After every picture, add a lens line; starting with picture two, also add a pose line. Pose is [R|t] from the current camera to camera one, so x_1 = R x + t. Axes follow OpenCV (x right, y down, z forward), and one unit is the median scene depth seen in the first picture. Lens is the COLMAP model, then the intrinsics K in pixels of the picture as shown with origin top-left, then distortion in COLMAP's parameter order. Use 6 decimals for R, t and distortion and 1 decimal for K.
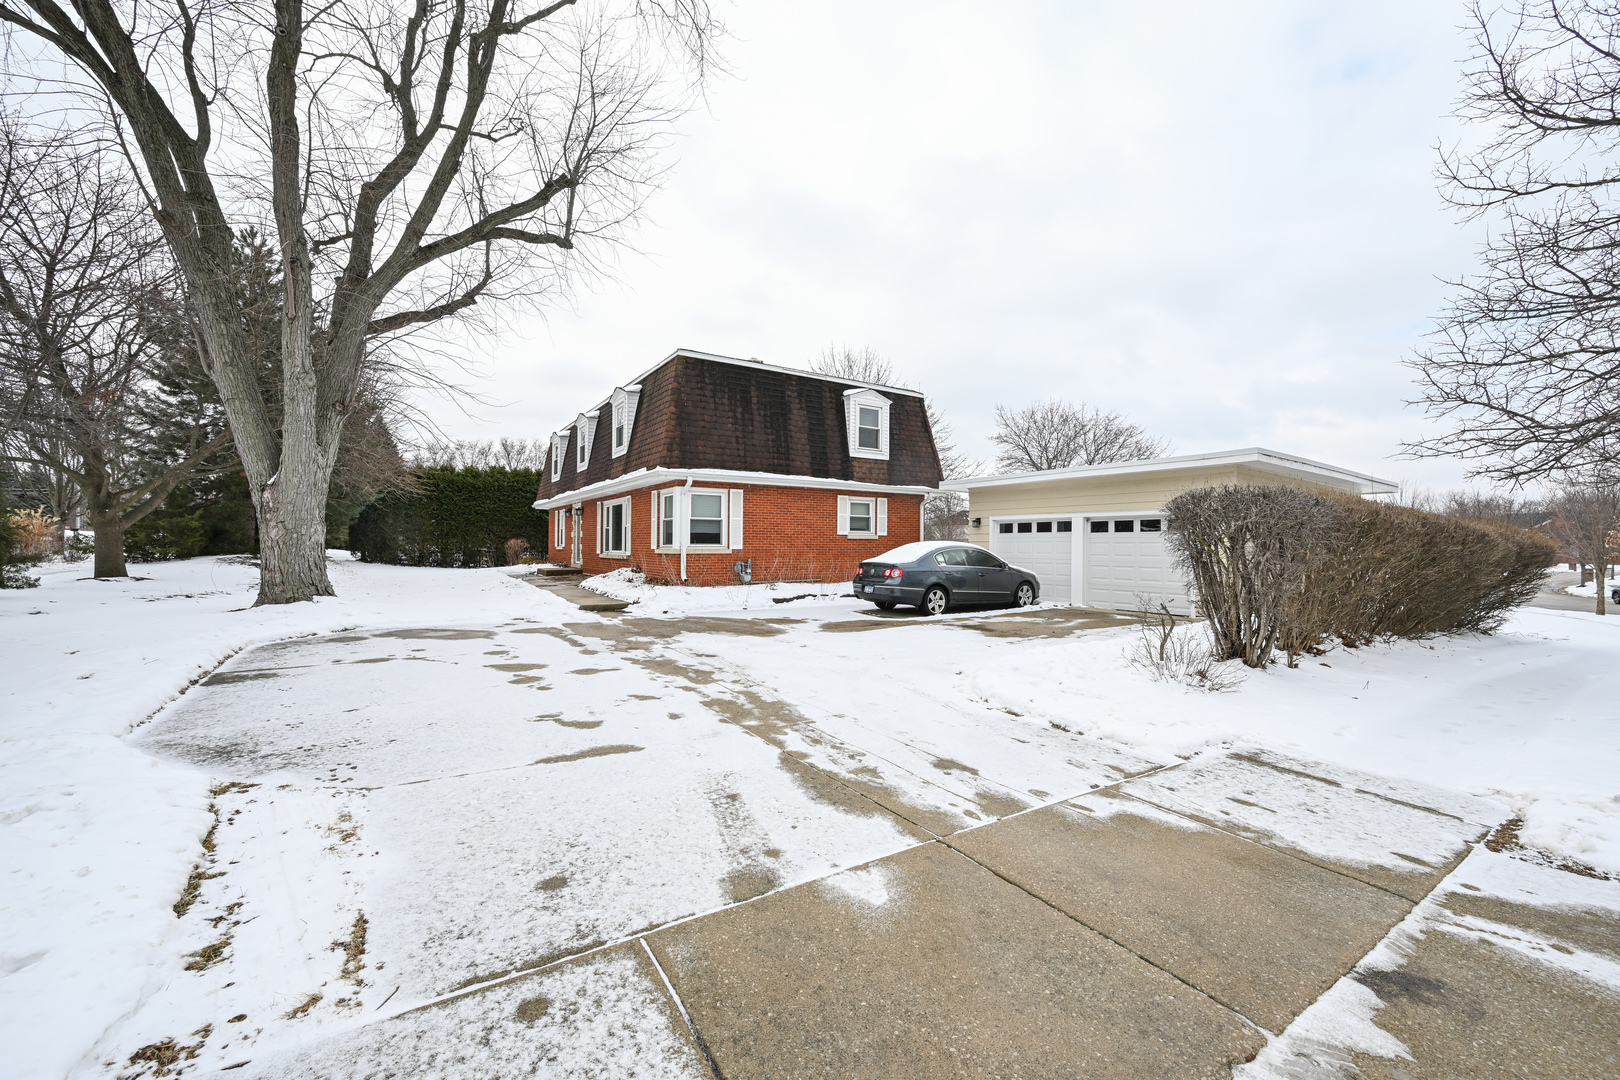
lens RADIAL K [[639.8, 0, 812.6], [0, 639.8, 524.9], [0, 0, 1]] dist [-0.000806, 0.000140]
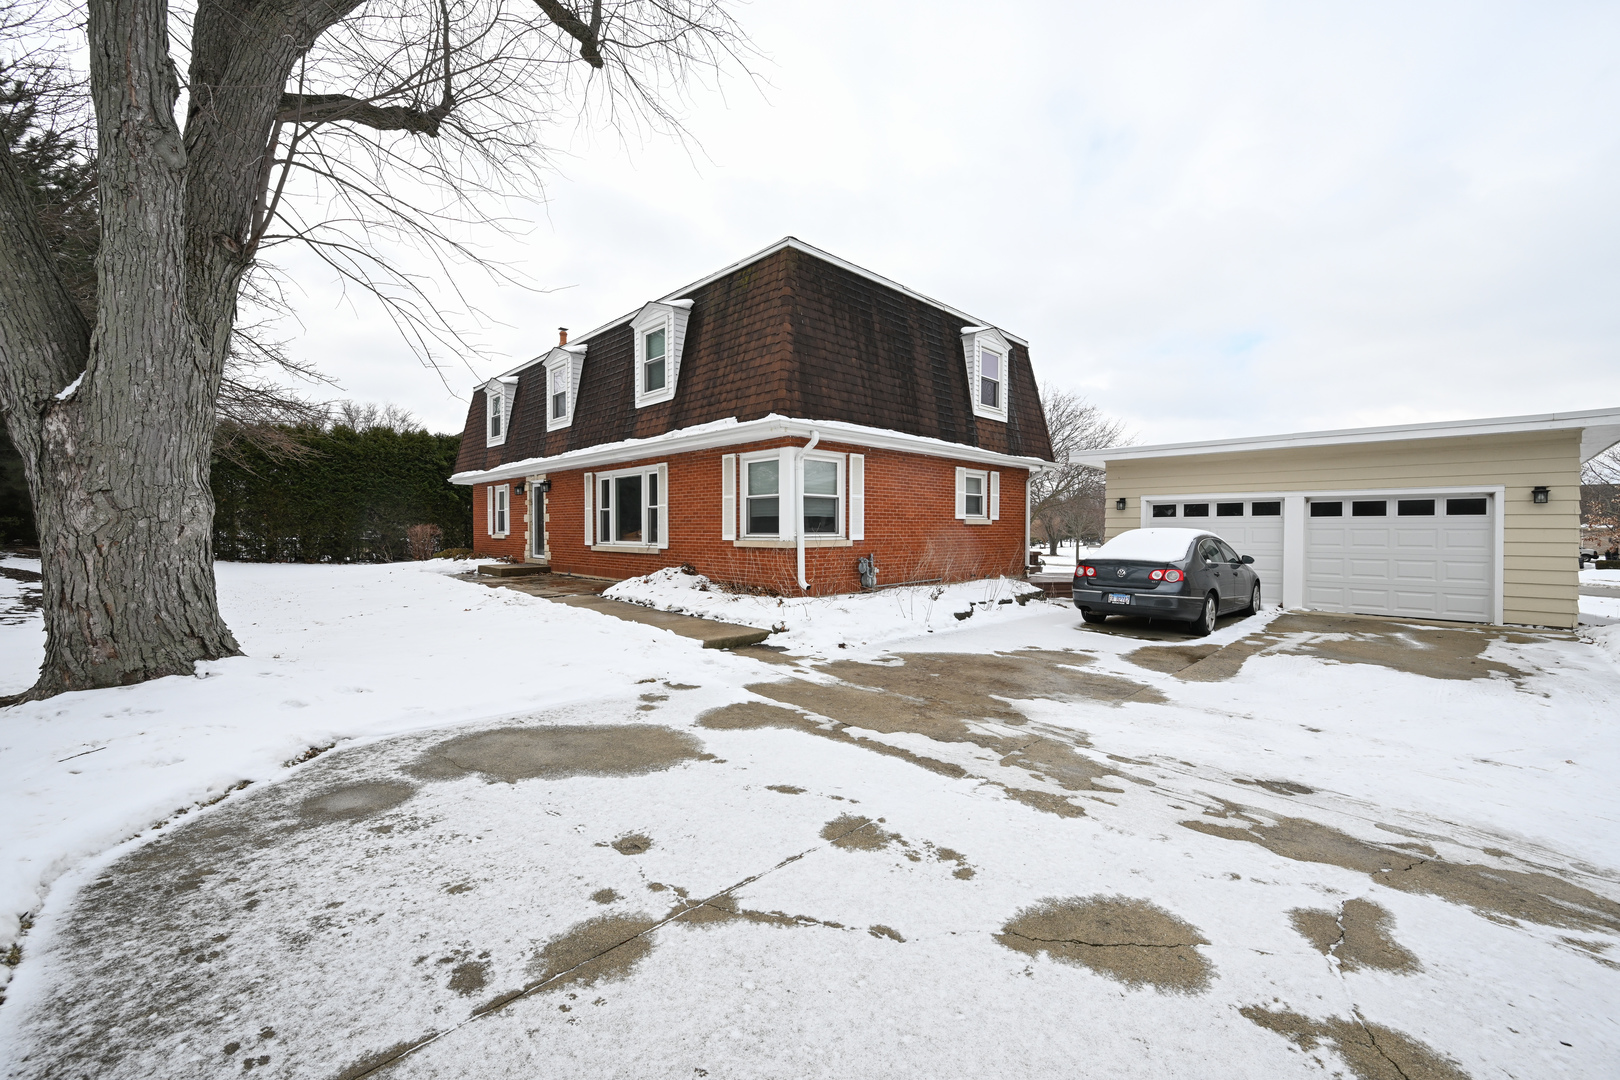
lens RADIAL K [[635.0, 0, 812.3], [0, 635.0, 531.1], [0, 0, 1]] dist [0.003540, 0.000463]
pose [[0.979226, -0.004373, 0.202725, -0.303602], [-0.003031, 0.999340, 0.036198, 0.003258], [-0.202750, -0.036060, 0.978566, 0.327247]]
